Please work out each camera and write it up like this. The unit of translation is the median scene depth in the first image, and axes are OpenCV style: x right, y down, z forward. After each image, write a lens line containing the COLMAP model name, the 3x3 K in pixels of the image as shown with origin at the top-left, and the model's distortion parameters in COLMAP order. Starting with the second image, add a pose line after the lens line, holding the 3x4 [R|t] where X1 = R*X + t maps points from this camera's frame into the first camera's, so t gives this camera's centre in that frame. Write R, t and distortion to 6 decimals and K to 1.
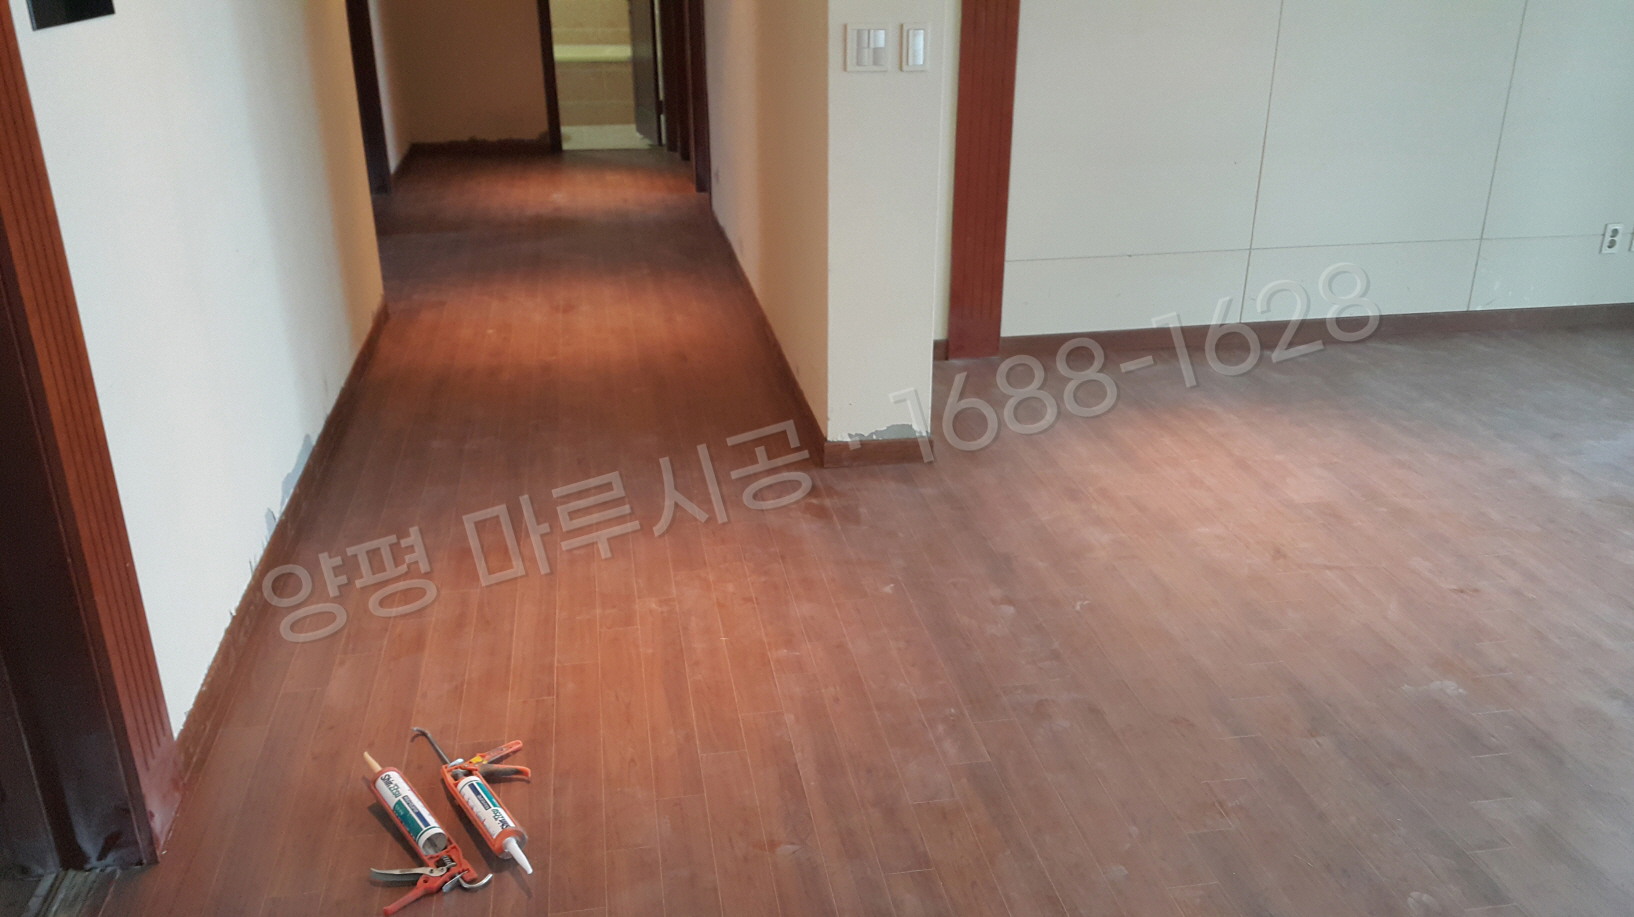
lens RADIAL K [[1362.6, 0, 842.5], [0, 1362.6, 456.2], [0, 0, 1]] dist [0.166308, -0.350697]
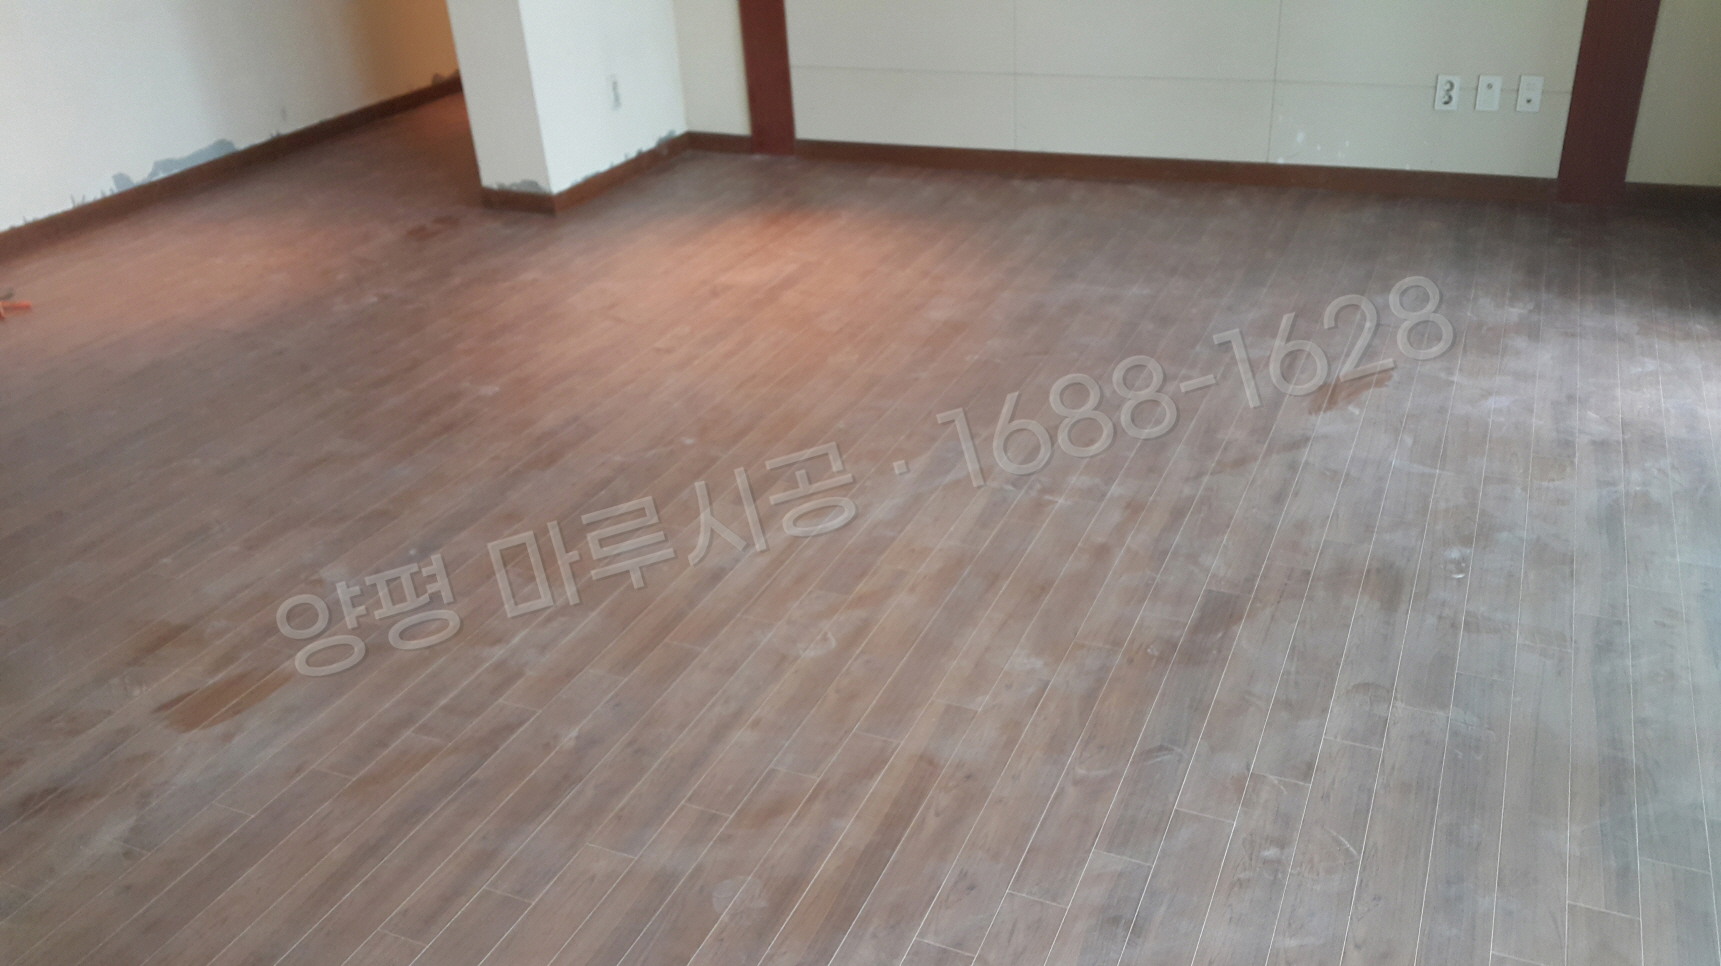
lens RADIAL K [[1435.1, 0, 887.4], [0, 1435.1, 480.6], [0, 0, 1]] dist [0.166308, -0.350697]
pose [[0.830093, 0.216142, -0.514032, 1.127399], [-0.151222, 0.974535, 0.165573, -0.026907], [0.536729, -0.059708, 0.841640, 0.028974]]
